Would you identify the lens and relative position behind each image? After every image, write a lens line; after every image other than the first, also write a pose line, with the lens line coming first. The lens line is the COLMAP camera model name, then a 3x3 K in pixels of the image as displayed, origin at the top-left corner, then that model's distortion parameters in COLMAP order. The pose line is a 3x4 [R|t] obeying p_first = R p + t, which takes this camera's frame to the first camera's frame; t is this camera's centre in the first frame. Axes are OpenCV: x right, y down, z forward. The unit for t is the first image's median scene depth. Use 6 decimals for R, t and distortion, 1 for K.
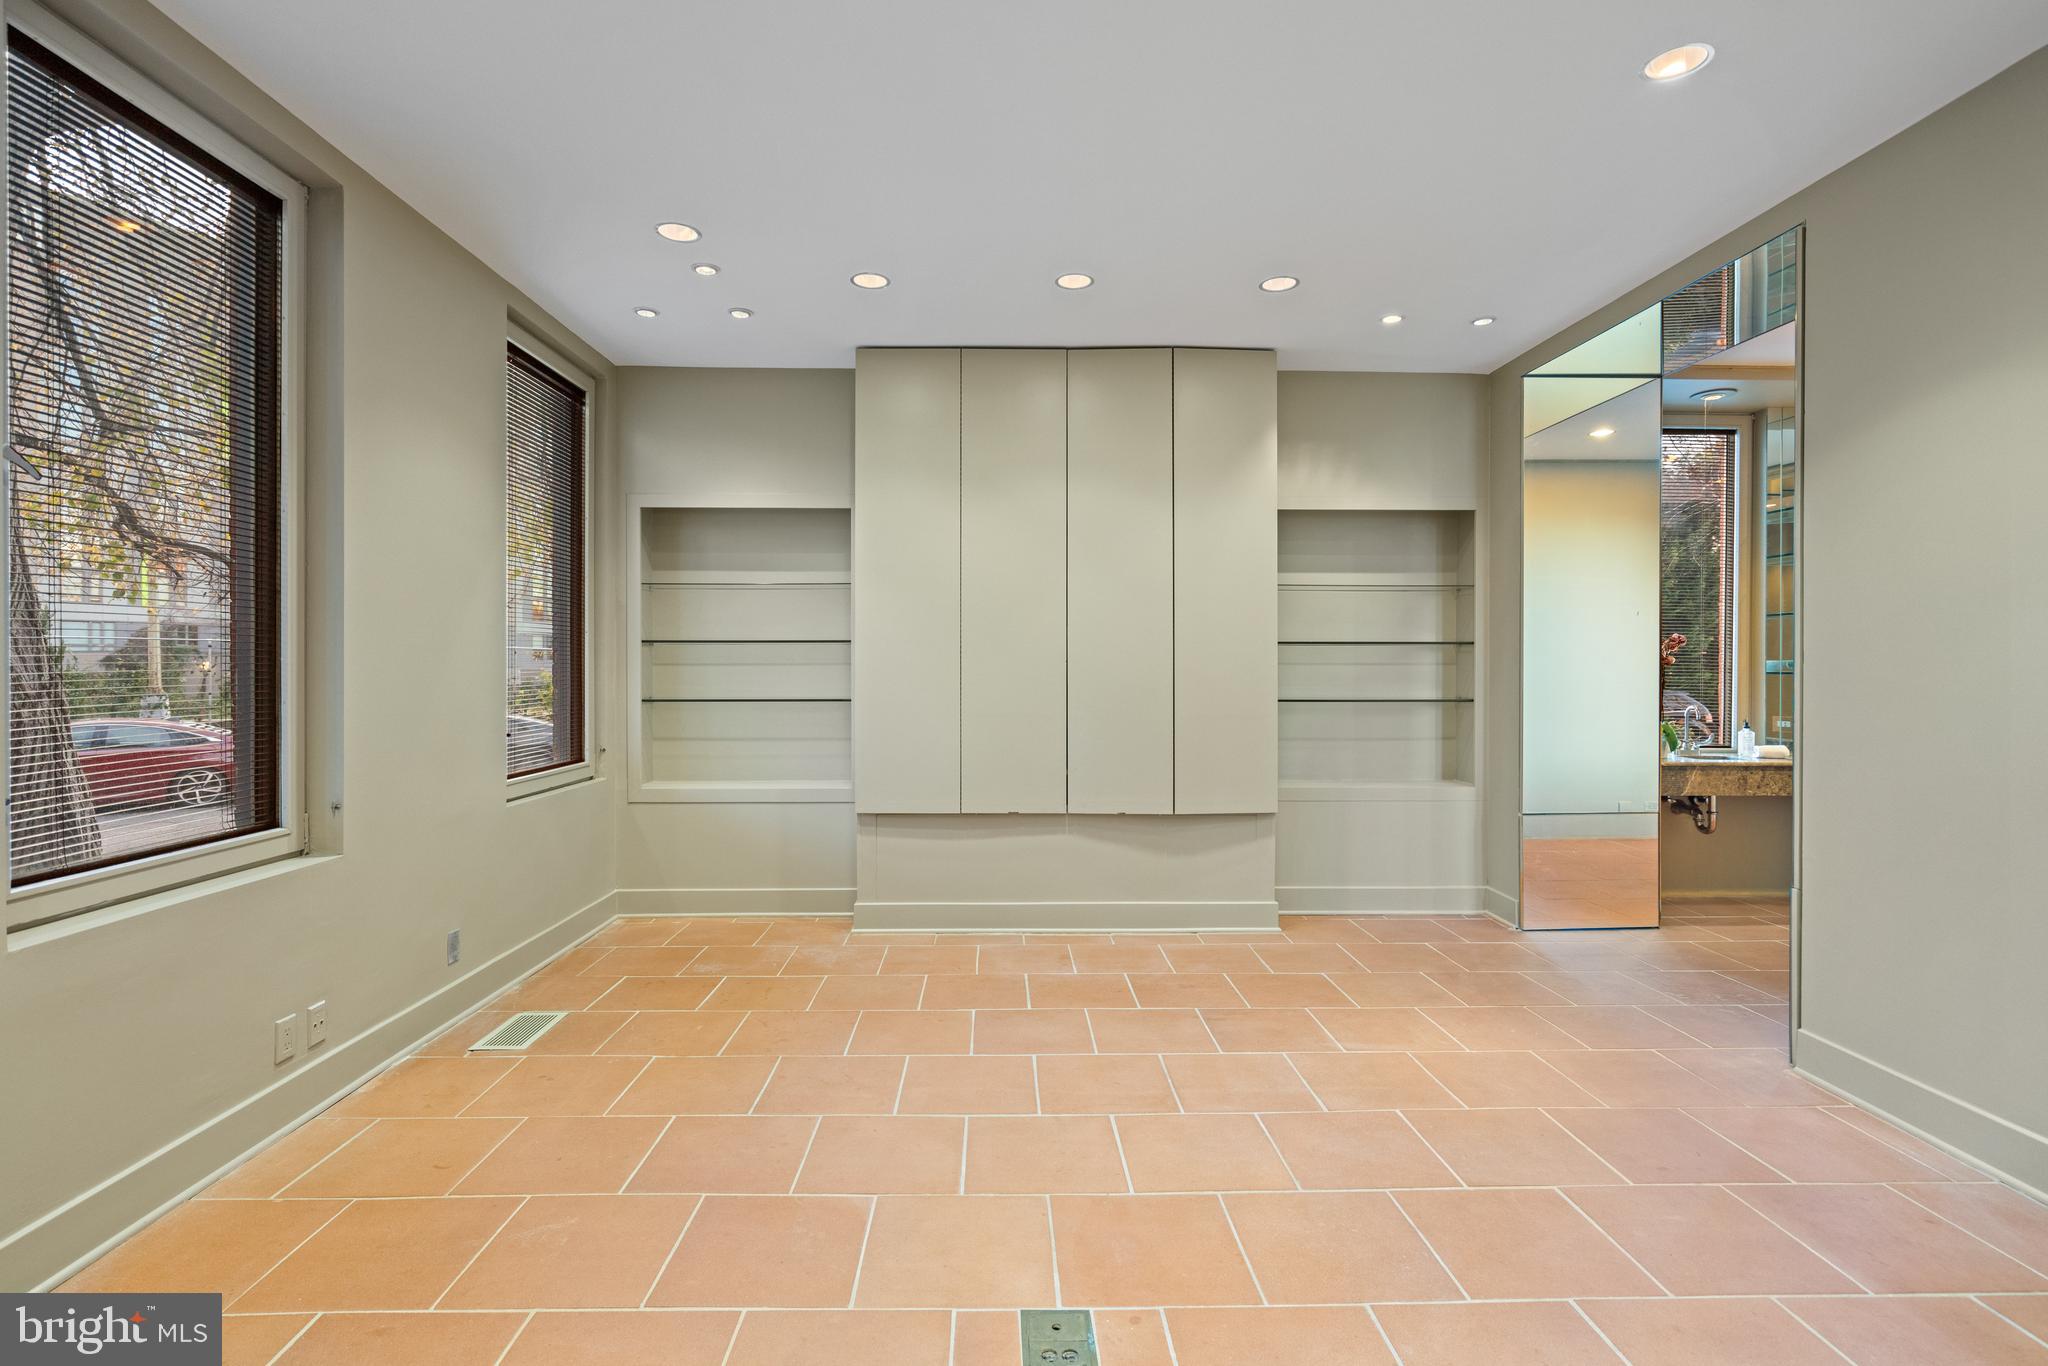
lens RADIAL K [[936.8, 0, 1015.8], [0, 936.8, 670.2], [0, 0, 1]] dist [-0.010210, 0.003294]
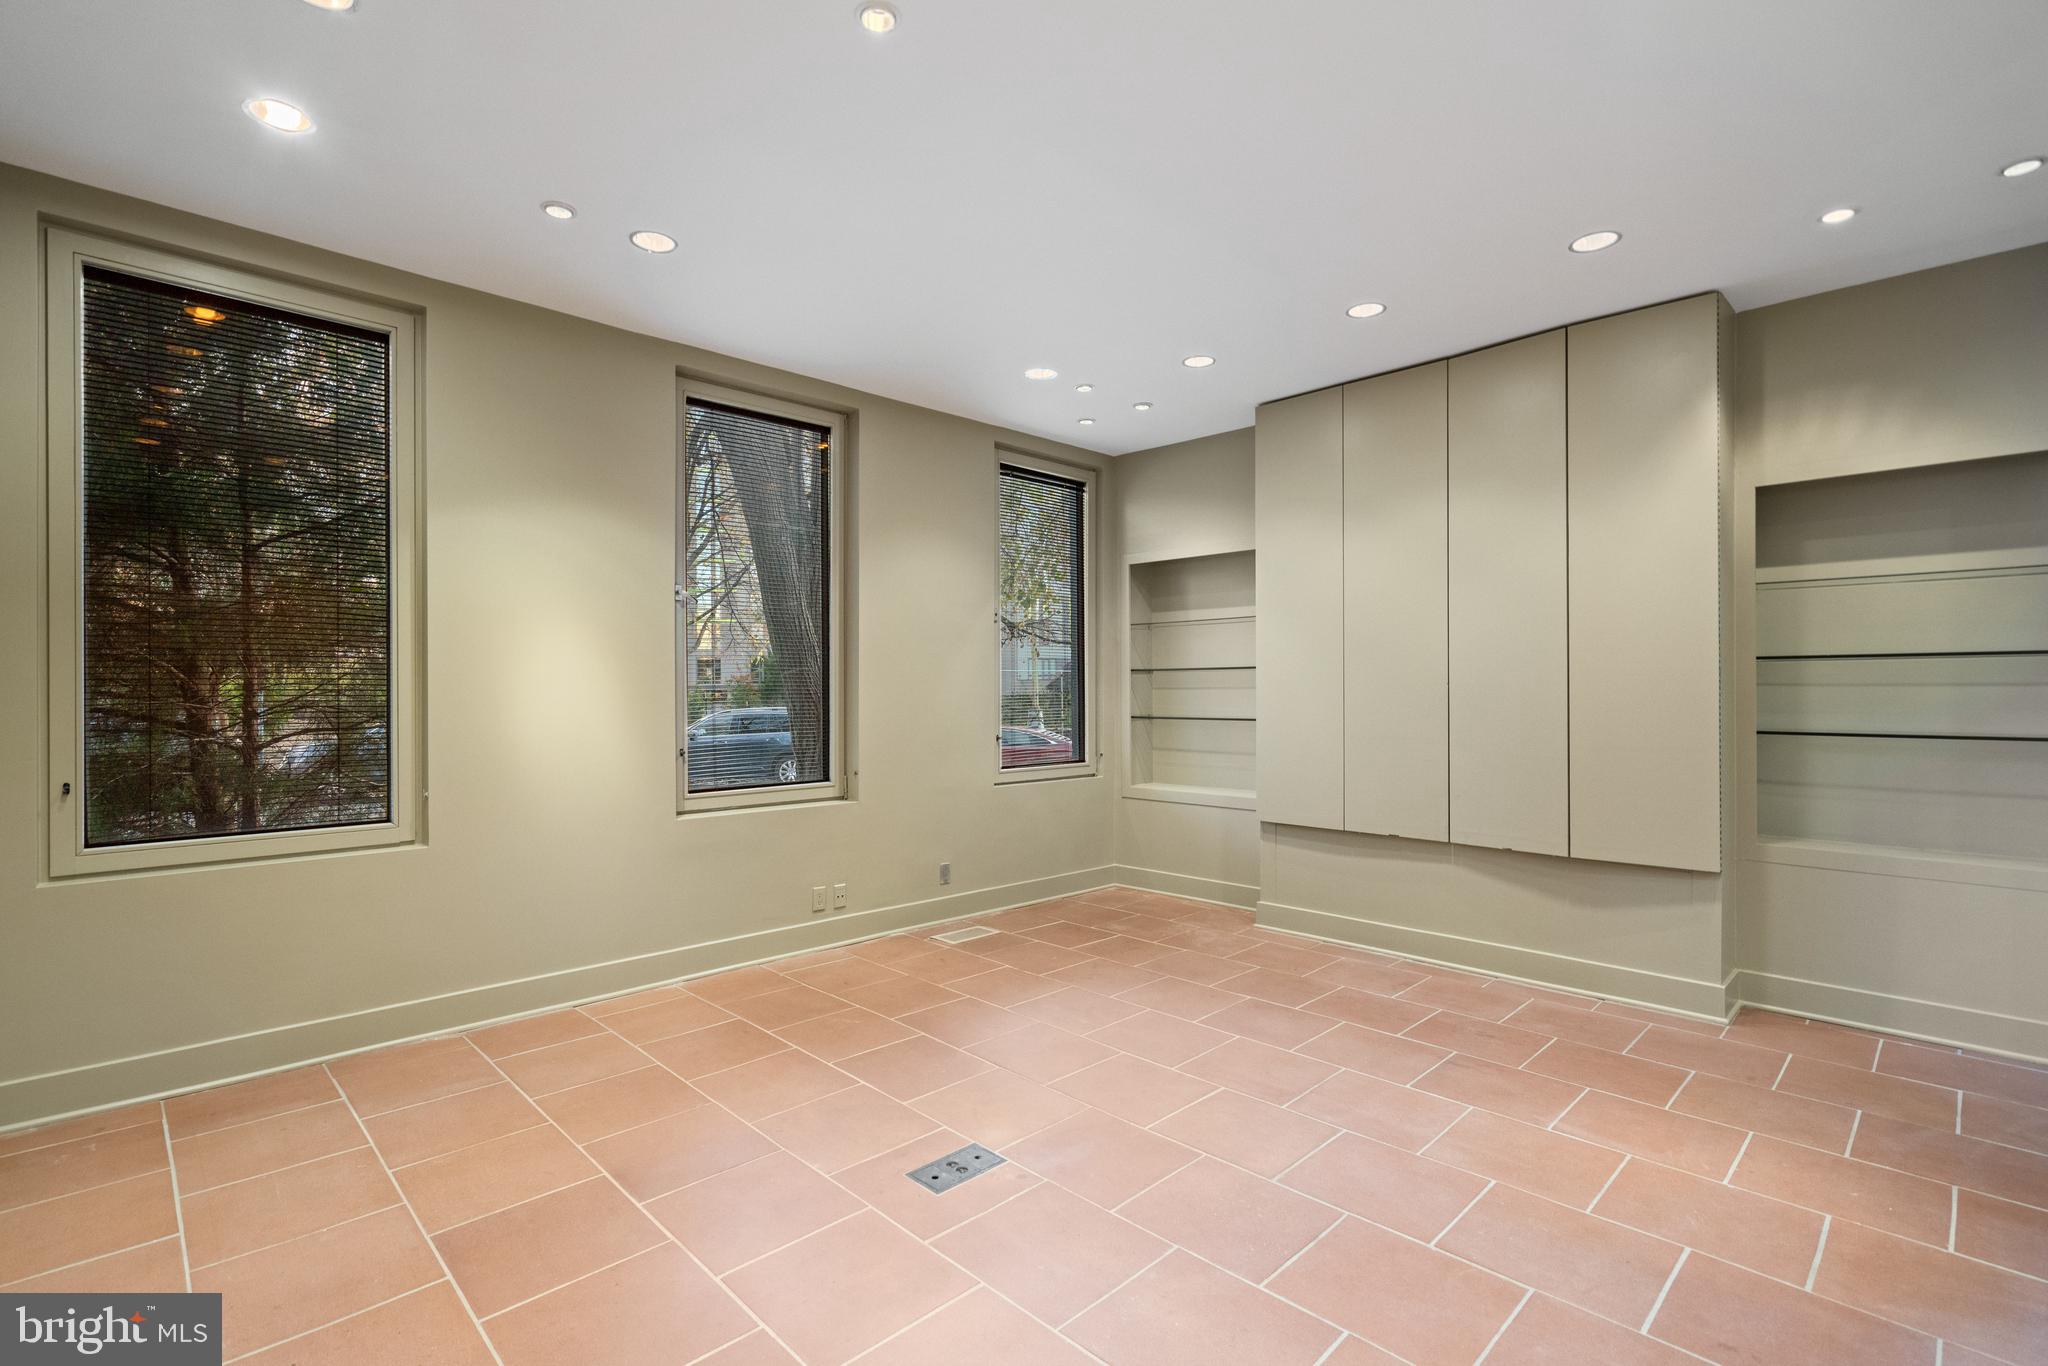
lens RADIAL K [[936.8, 0, 1034.5], [0, 936.8, 686.4], [0, 0, 1]] dist [-0.010210, 0.003294]
pose [[0.690422, -0.004574, -0.723392, 0.479145], [-0.000792, 0.999975, -0.007079, 0.000212], [0.723406, 0.005460, 0.690401, 0.033831]]
